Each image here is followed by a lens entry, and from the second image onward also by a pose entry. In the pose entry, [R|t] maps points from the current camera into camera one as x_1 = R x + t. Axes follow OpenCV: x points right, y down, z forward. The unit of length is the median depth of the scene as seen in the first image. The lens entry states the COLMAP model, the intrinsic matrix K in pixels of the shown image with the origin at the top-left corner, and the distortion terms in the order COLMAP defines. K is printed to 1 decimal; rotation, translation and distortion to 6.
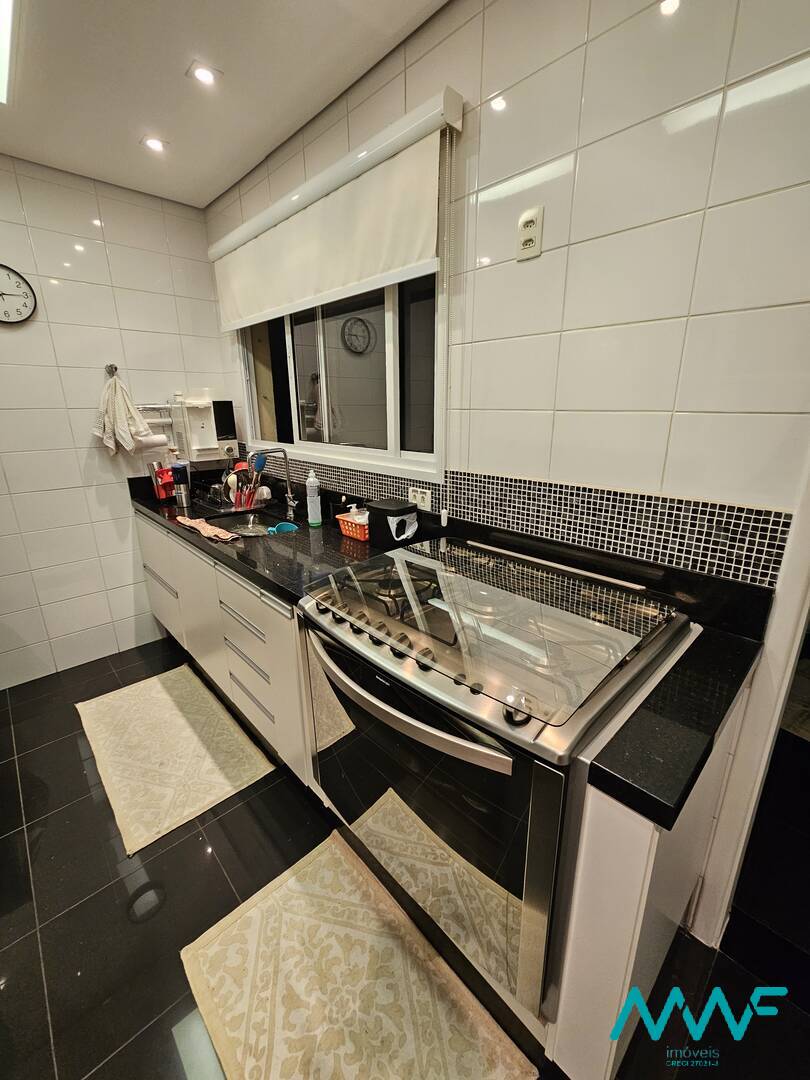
lens RADIAL K [[440.6, 0, 406.5], [0, 440.6, 533.0], [0, 0, 1]] dist [-0.002223, -0.000090]
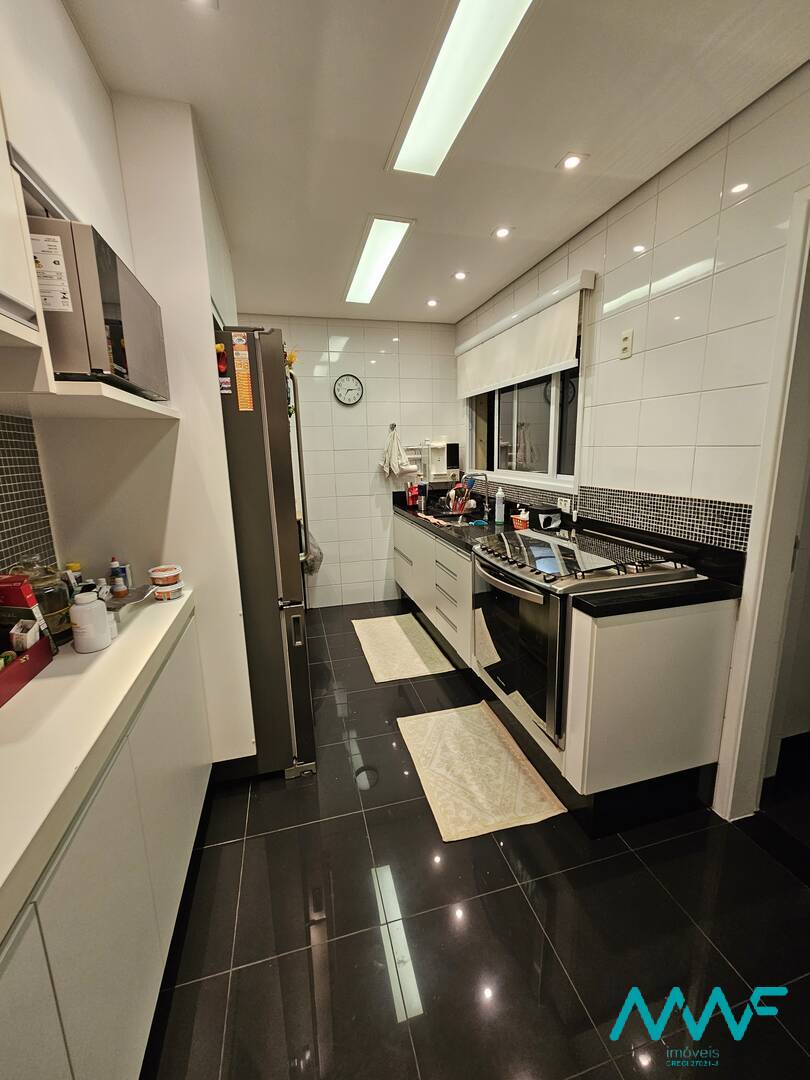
lens RADIAL K [[440.6, 0, 410.3], [0, 440.6, 537.4], [0, 0, 1]] dist [-0.002223, -0.000090]
pose [[0.881910, 0.082191, -0.464197, 0.285235], [-0.117780, 0.991872, -0.048145, 0.172570], [0.456467, 0.097132, 0.884423, -0.585926]]
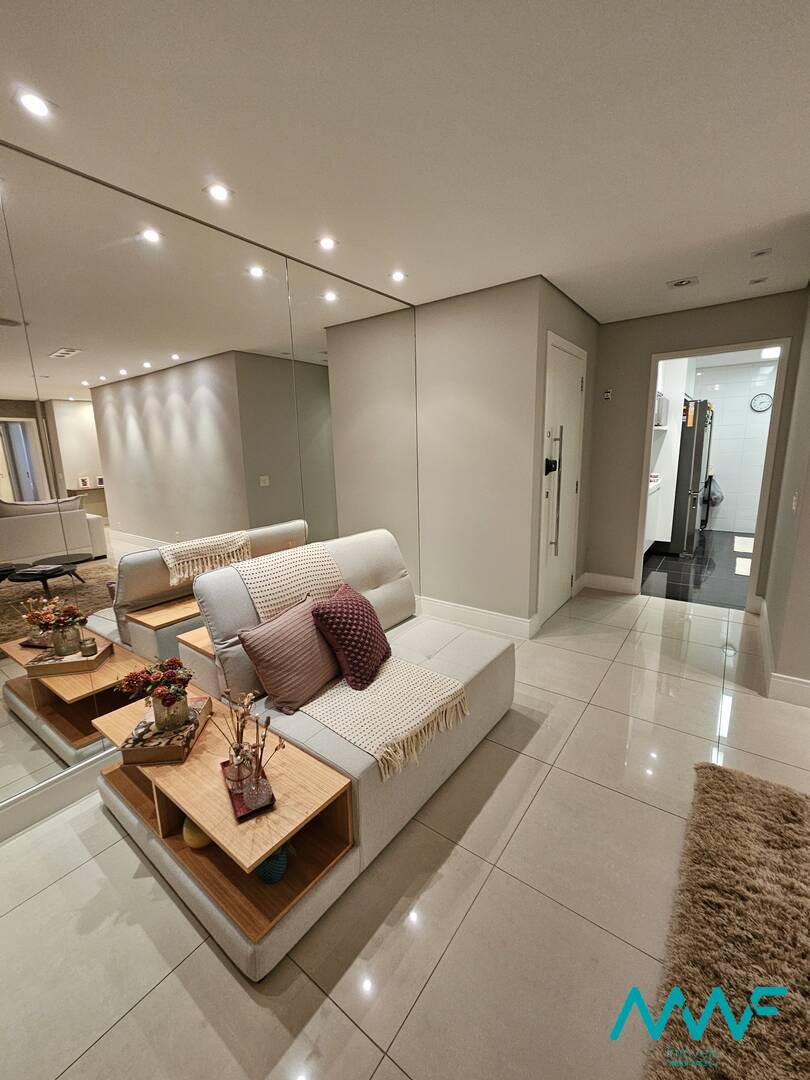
lens RADIAL K [[440.6, 0, 405.5], [0, 440.6, 538.4], [0, 0, 1]] dist [-0.002223, -0.000090]
pose [[0.174917, 0.197291, -0.964614, 2.897349], [-0.252373, 0.955971, 0.149760, 0.846904], [0.951689, 0.217247, 0.217007, -2.855198]]
